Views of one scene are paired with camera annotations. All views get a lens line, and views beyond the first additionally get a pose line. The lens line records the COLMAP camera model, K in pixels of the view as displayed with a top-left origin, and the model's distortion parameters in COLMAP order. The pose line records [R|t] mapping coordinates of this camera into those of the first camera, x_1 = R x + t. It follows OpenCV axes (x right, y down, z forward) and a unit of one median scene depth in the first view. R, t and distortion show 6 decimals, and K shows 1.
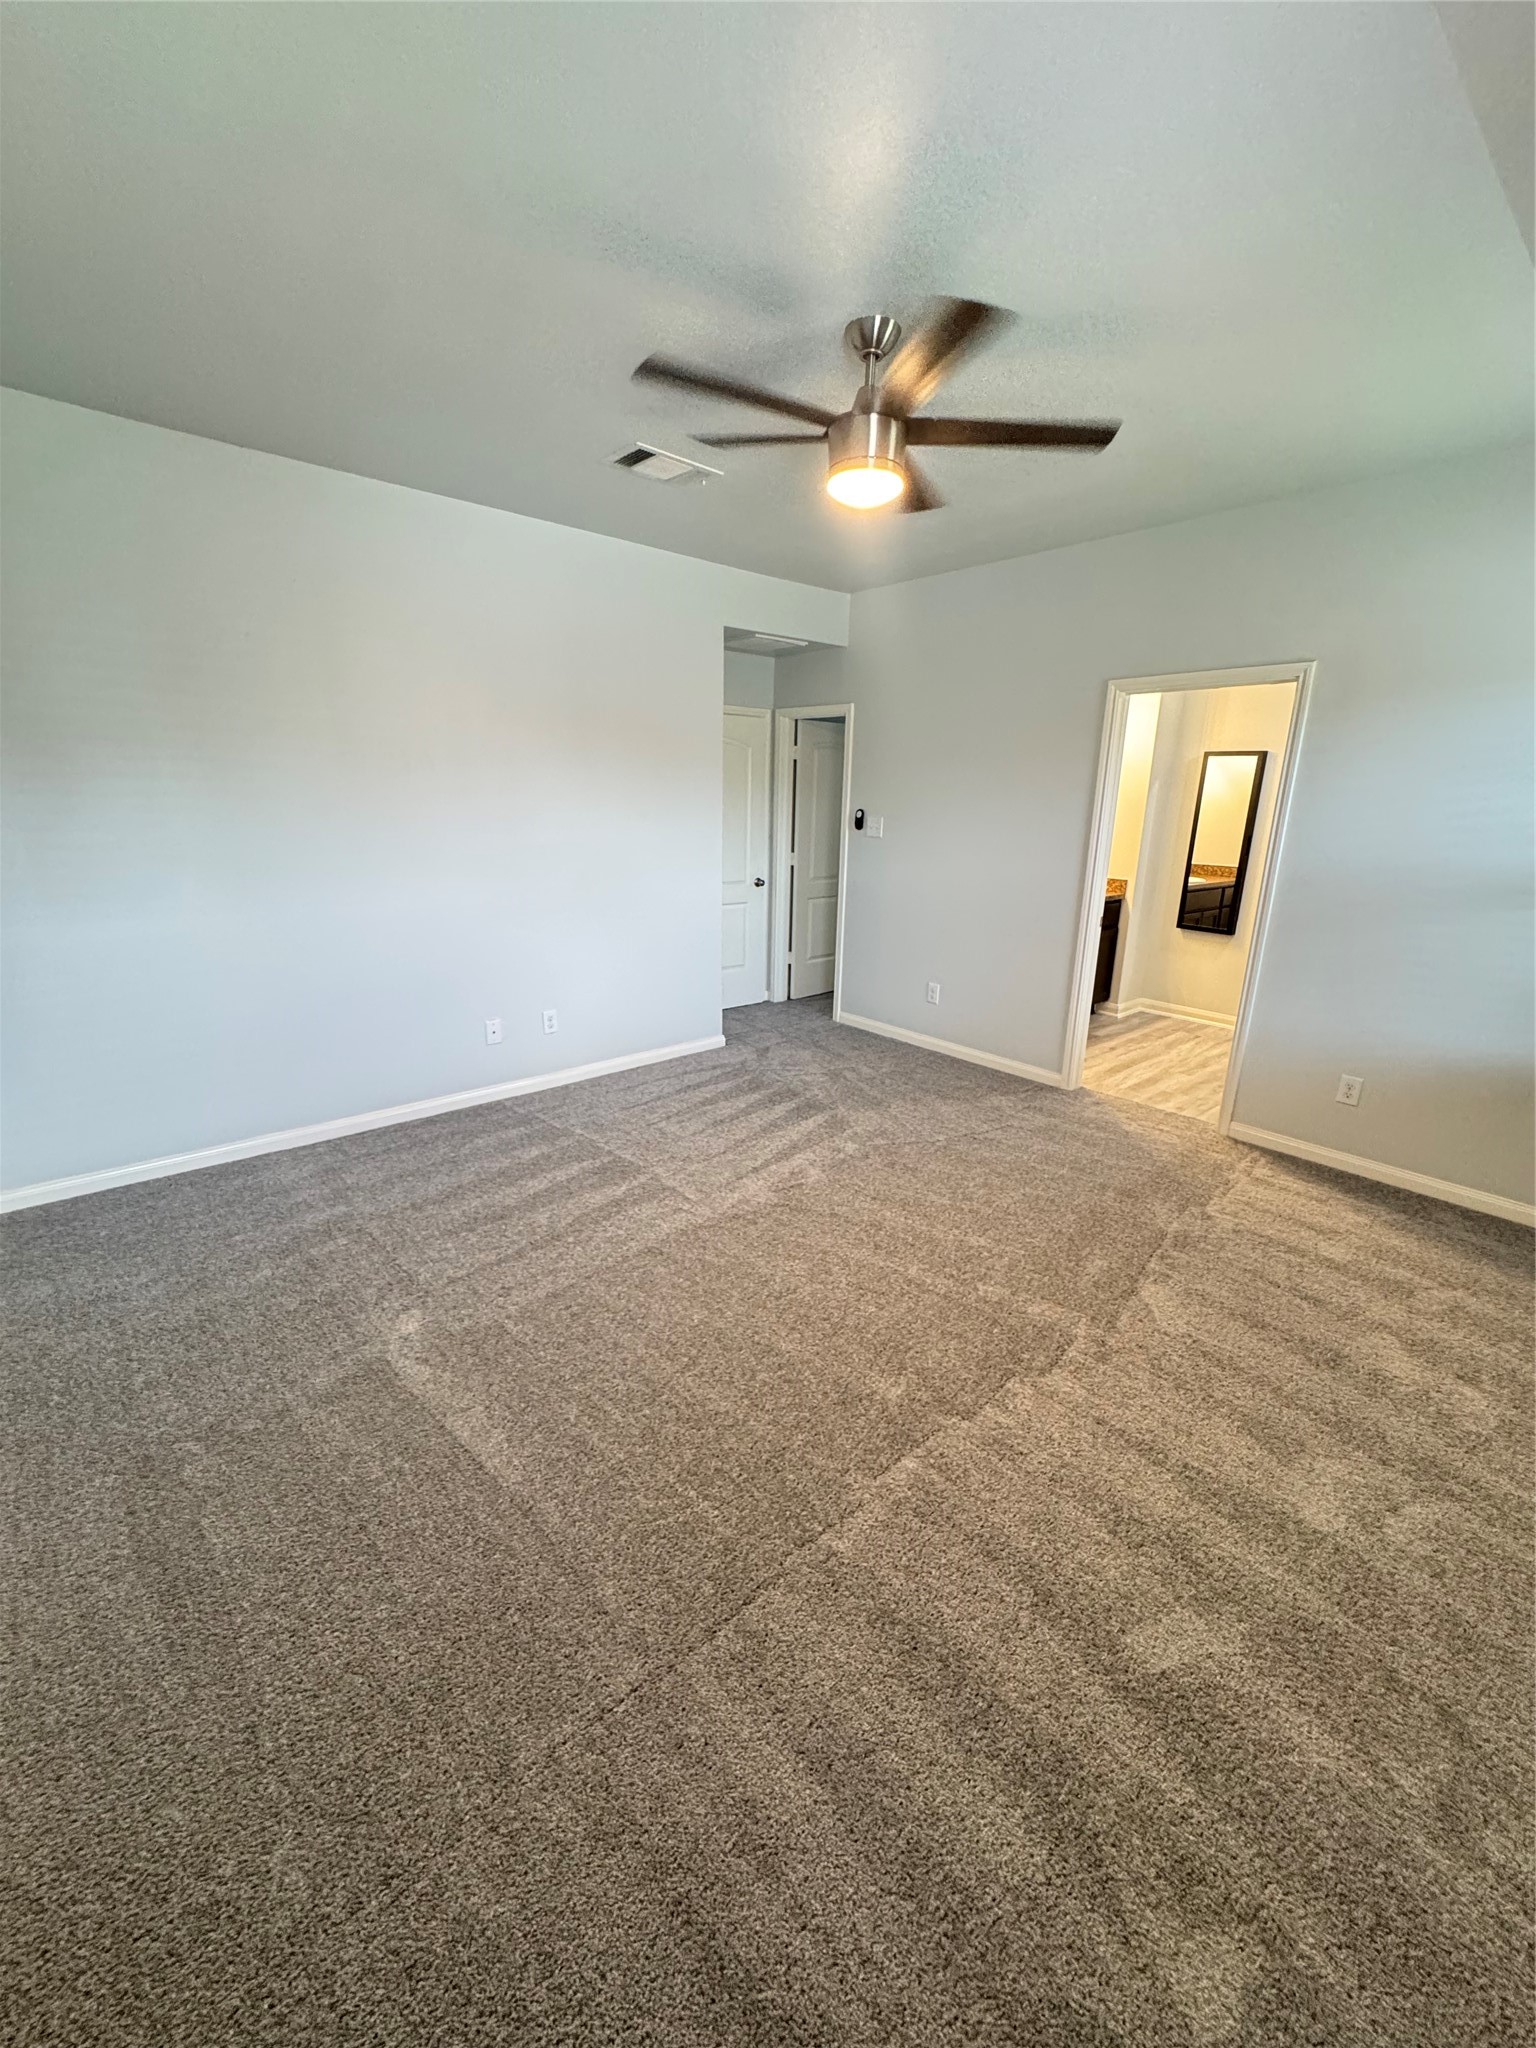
lens RADIAL K [[825.0, 0, 774.2], [0, 825.0, 1025.6], [0, 0, 1]] dist [-0.001708, 0.000483]
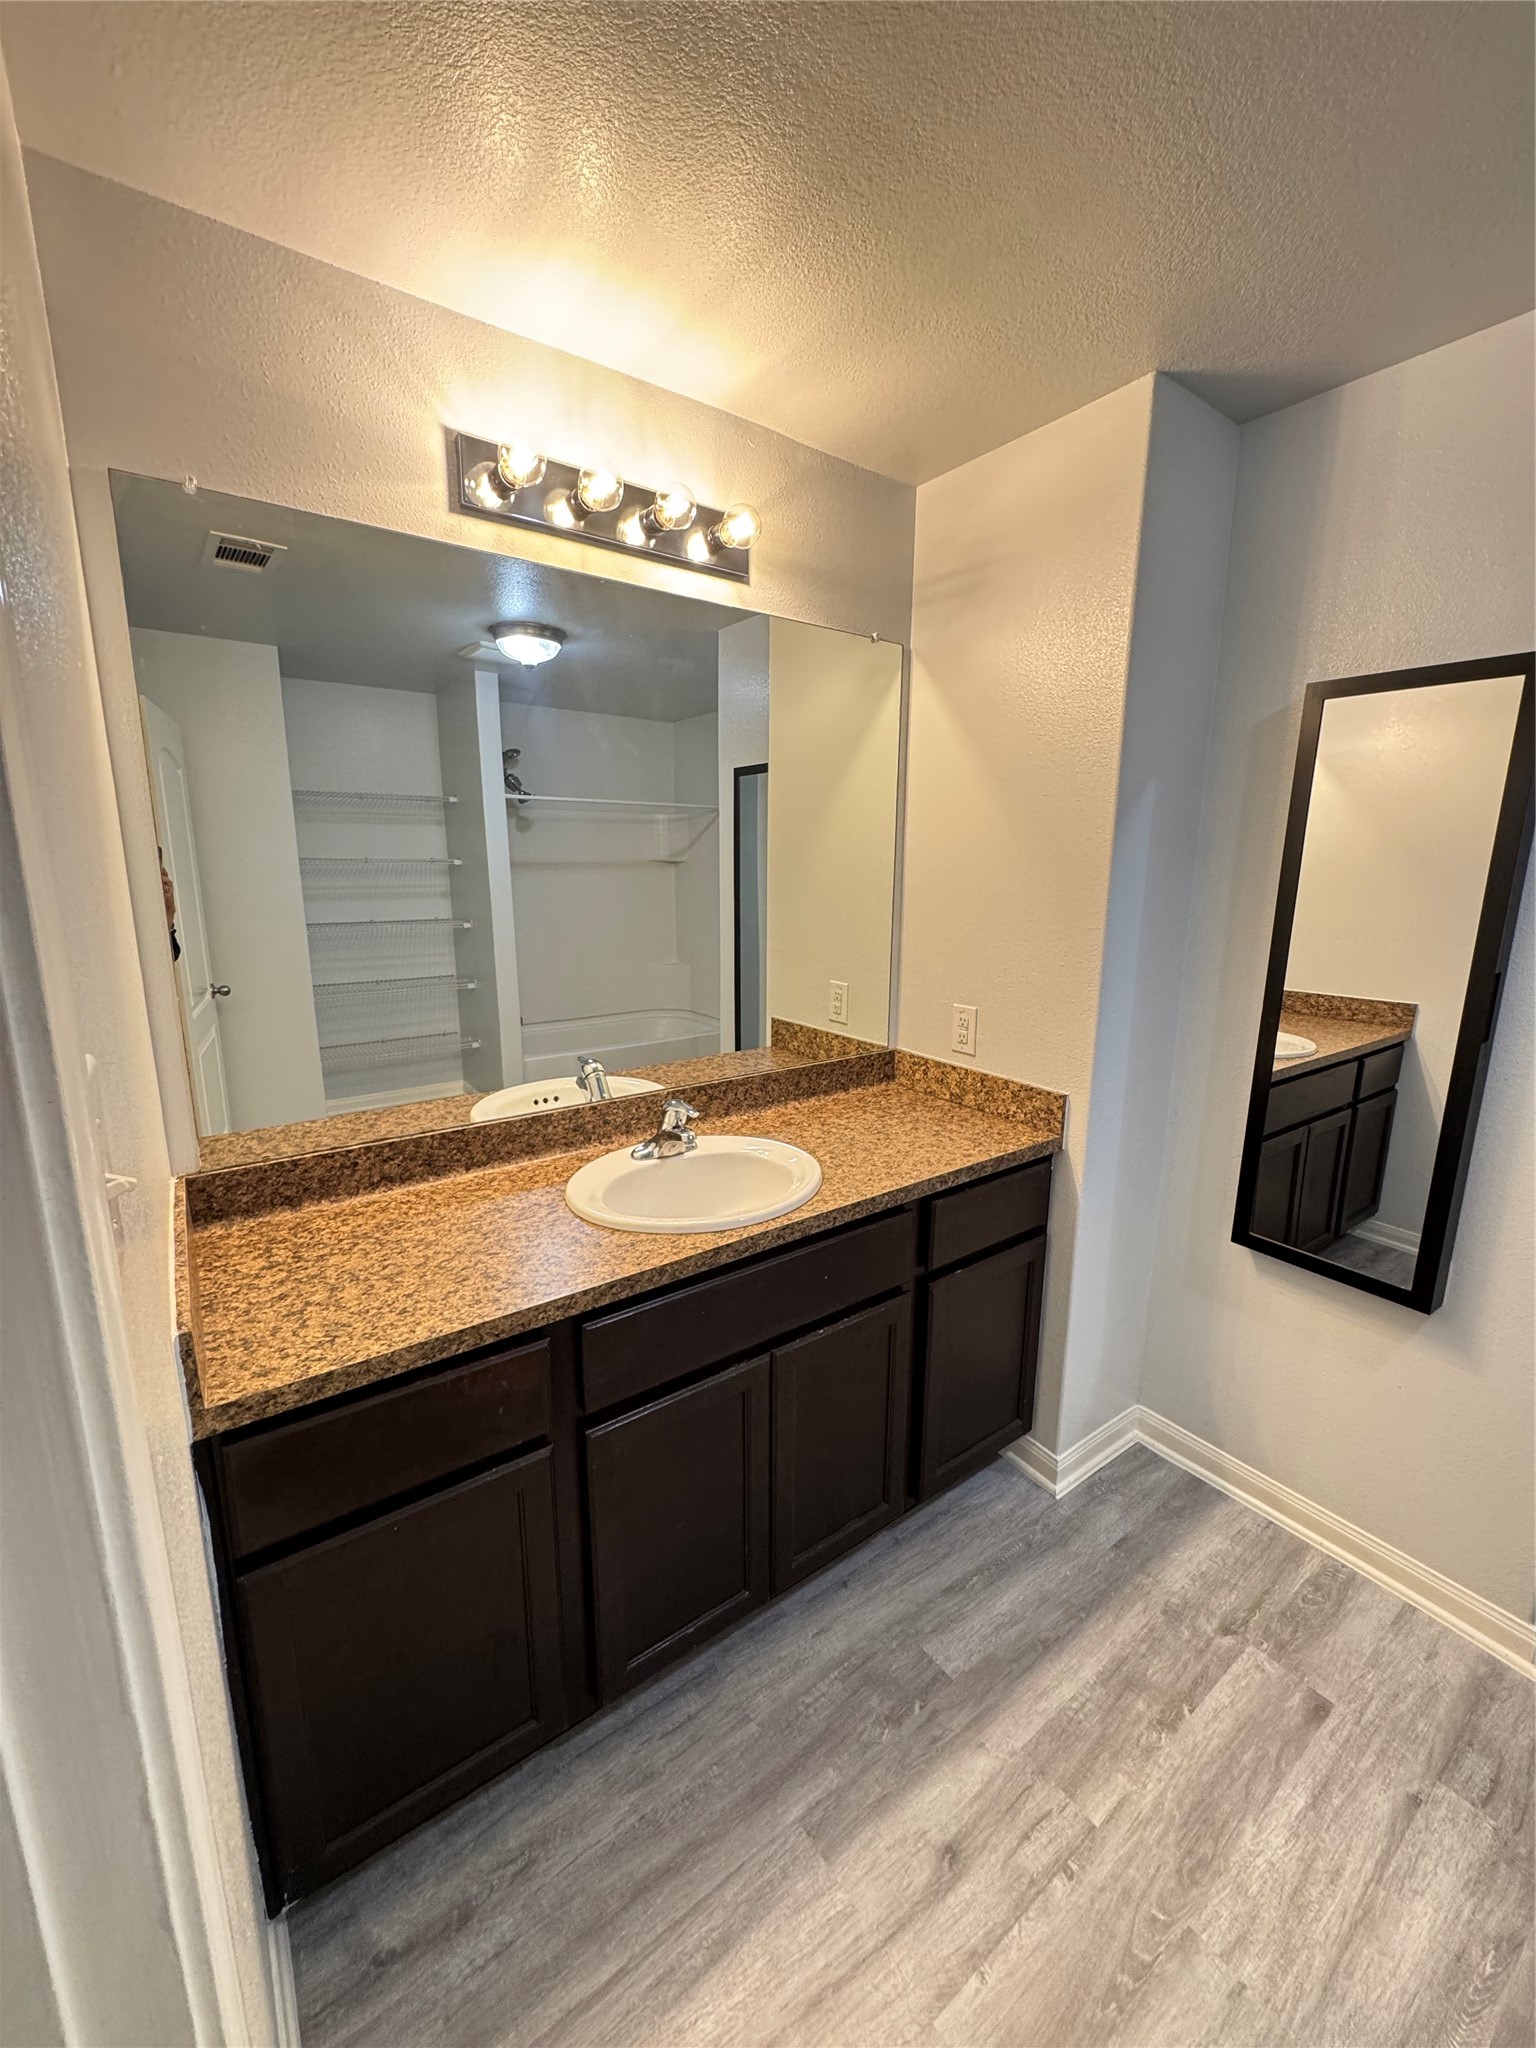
lens RADIAL K [[825.0, 0, 774.2], [0, 825.0, 1025.6], [0, 0, 1]] dist [-0.001708, 0.000483]
pose [[0.995668, 0.005056, -0.092842, 0.344952], [-0.011522, 0.997533, -0.069242, -0.180419], [0.092263, 0.070011, 0.993270, 0.670002]]
